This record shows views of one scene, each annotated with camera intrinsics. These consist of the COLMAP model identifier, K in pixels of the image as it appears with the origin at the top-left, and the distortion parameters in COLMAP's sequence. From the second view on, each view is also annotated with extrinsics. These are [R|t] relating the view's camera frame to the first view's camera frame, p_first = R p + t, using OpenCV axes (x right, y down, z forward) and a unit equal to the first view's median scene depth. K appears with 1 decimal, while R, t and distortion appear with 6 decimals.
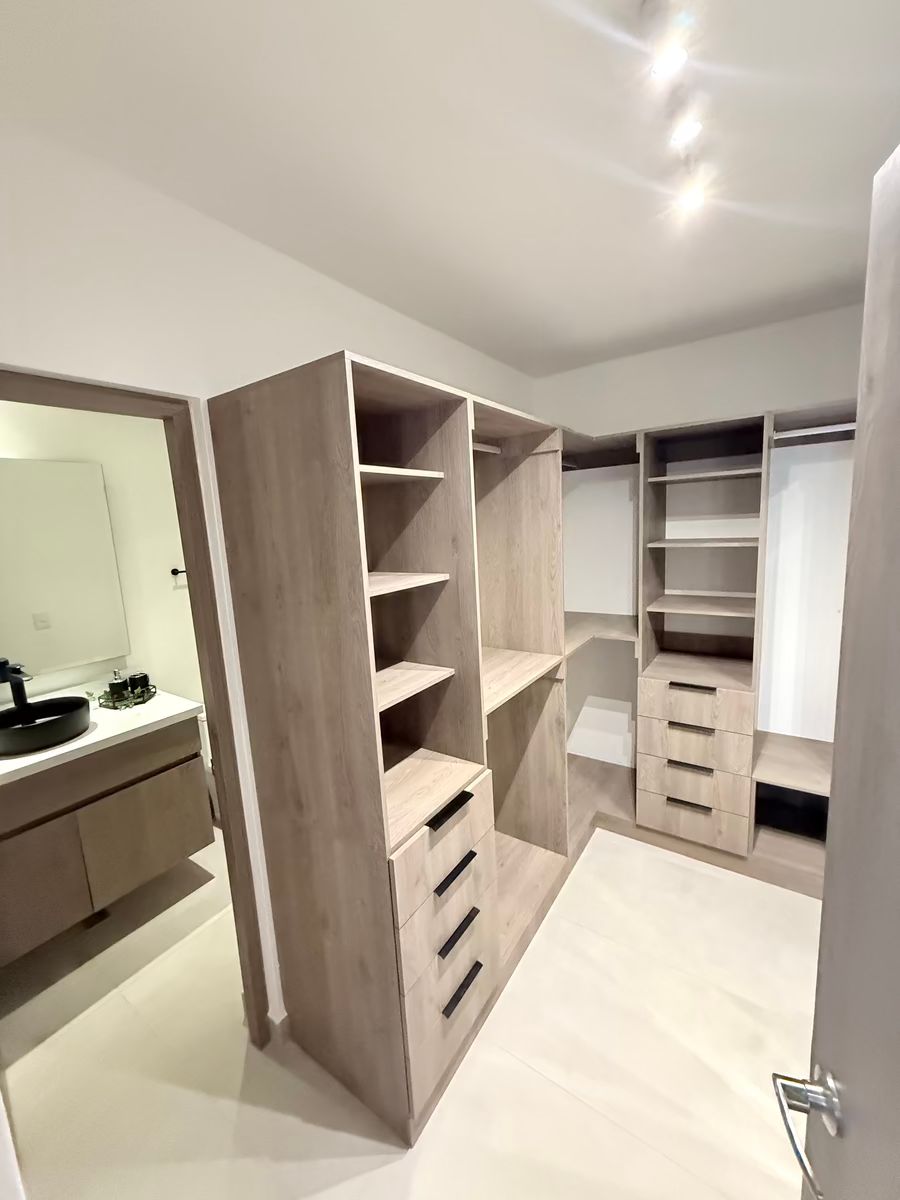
lens RADIAL K [[478.8, 0, 451.1], [0, 478.8, 595.9], [0, 0, 1]] dist [0.000979, 0.000376]
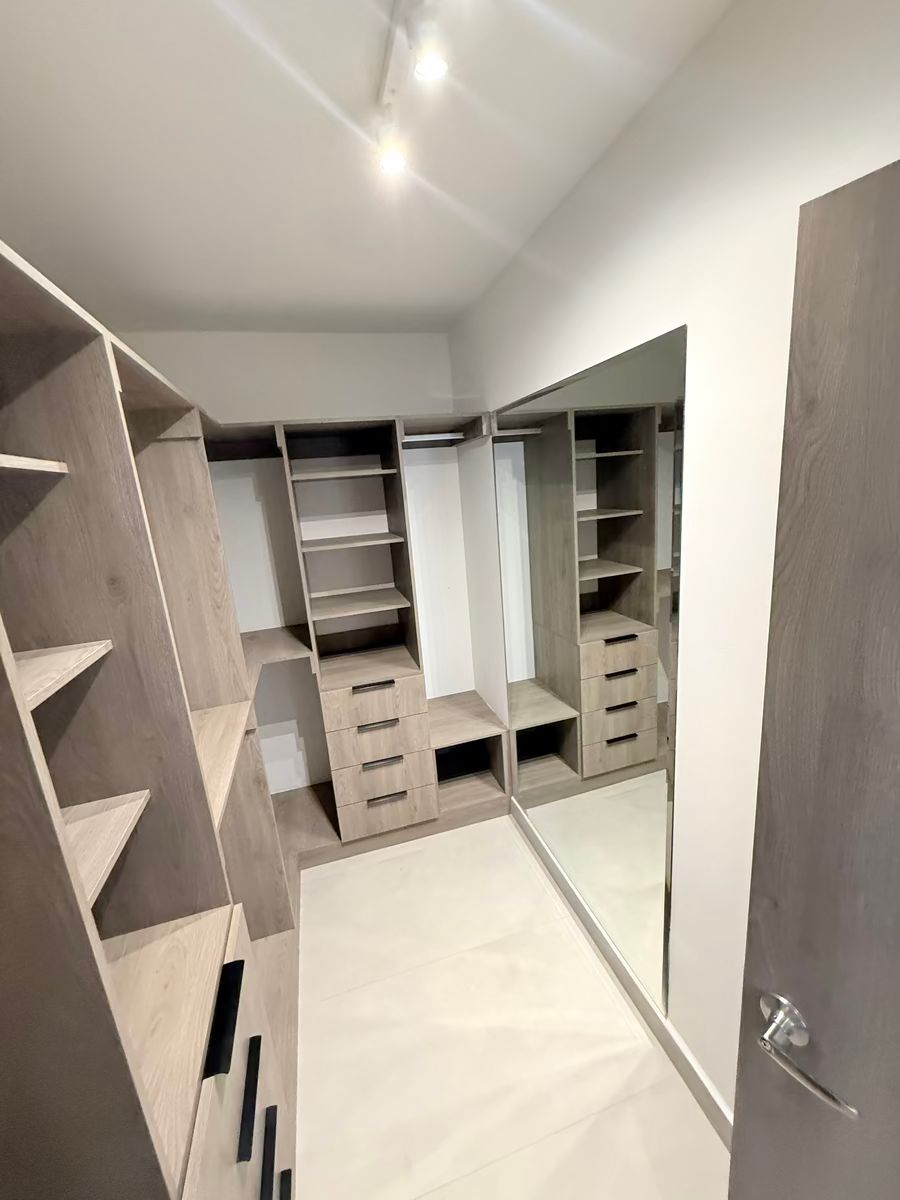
lens RADIAL K [[478.8, 0, 451.1], [0, 478.8, 595.9], [0, 0, 1]] dist [0.000979, 0.000376]
pose [[0.634824, -0.173362, 0.752957, -0.128857], [0.166662, 0.982287, 0.085649, -0.059354], [-0.754468, 0.071118, 0.652472, 0.231495]]
